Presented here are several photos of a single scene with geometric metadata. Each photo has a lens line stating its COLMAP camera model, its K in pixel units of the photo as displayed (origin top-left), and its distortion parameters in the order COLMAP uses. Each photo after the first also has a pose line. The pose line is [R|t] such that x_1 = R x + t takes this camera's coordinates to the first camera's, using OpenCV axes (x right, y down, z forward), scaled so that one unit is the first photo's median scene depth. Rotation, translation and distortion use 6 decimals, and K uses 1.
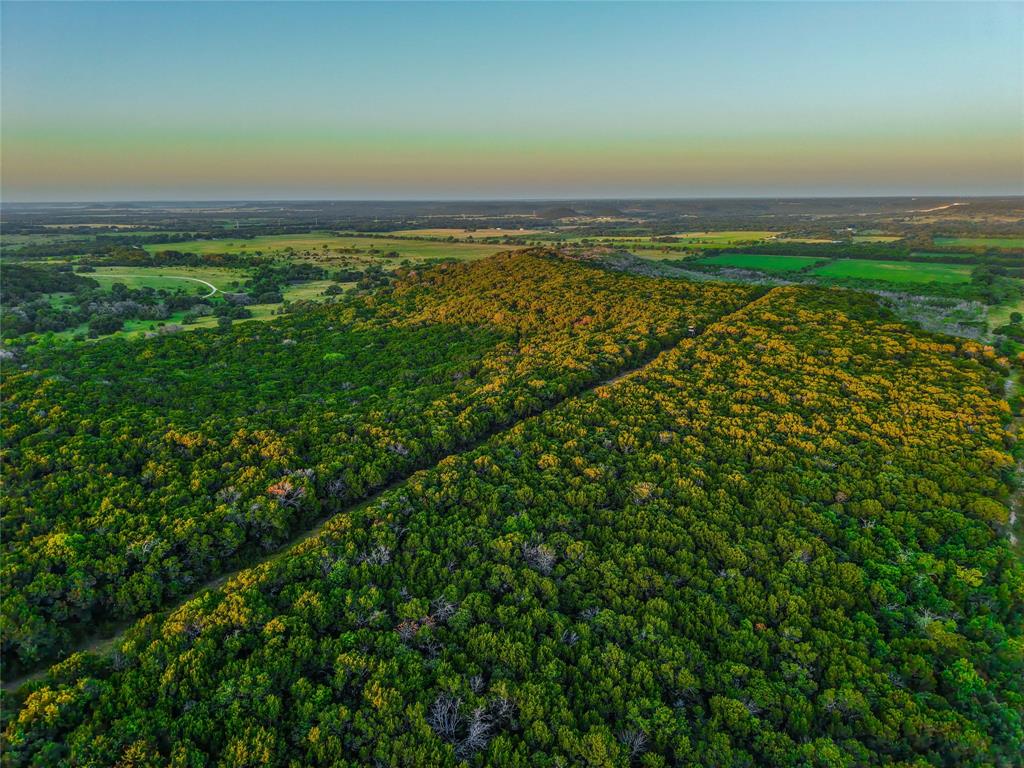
lens RADIAL K [[714.4, 0, 512.0], [0, 714.4, 384.0], [0, 0, 1]] dist [0.054759, -0.031998]
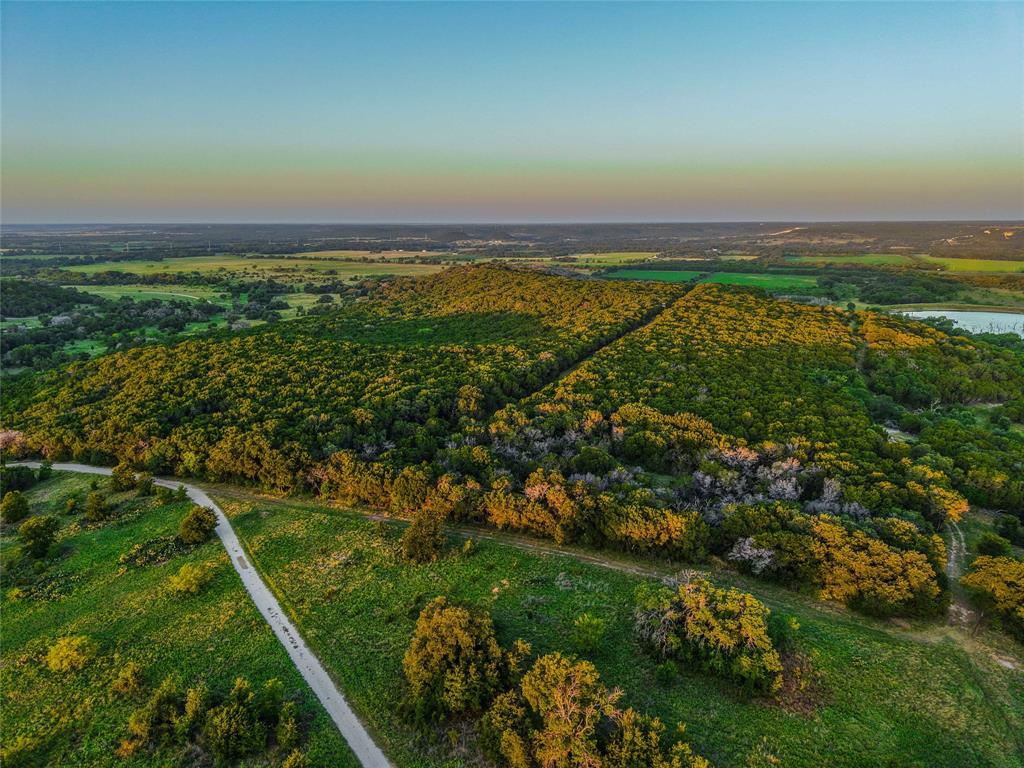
lens RADIAL K [[705.9, 0, 512.0], [0, 705.9, 384.0], [0, 0, 1]] dist [0.154159, -0.271710]
pose [[0.985798, -0.035184, 0.164210, -0.059181], [0.040132, 0.998832, -0.026916, 0.021609], [-0.163071, 0.033124, 0.986058, -0.082746]]
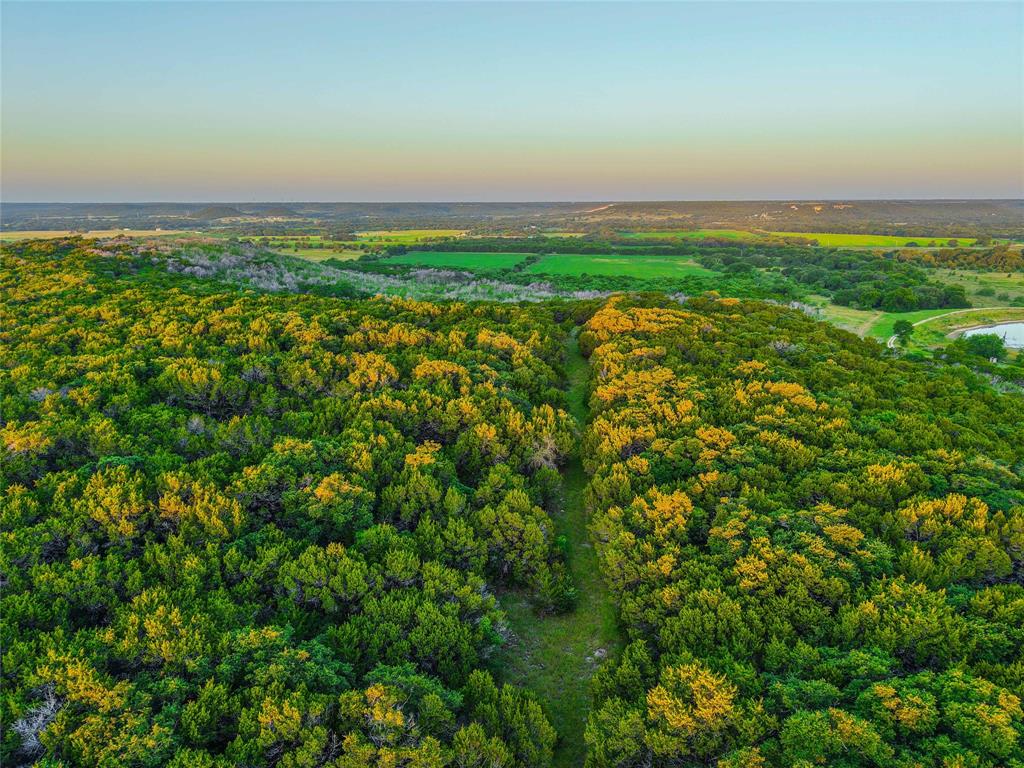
lens RADIAL K [[705.9, 0, 512.0], [0, 705.9, 384.0], [0, 0, 1]] dist [0.154159, -0.271710]
pose [[0.912283, -0.101063, 0.396896, 0.052781], [0.103819, 0.994489, 0.014596, -0.027651], [-0.396184, 0.027890, 0.917748, 0.182766]]
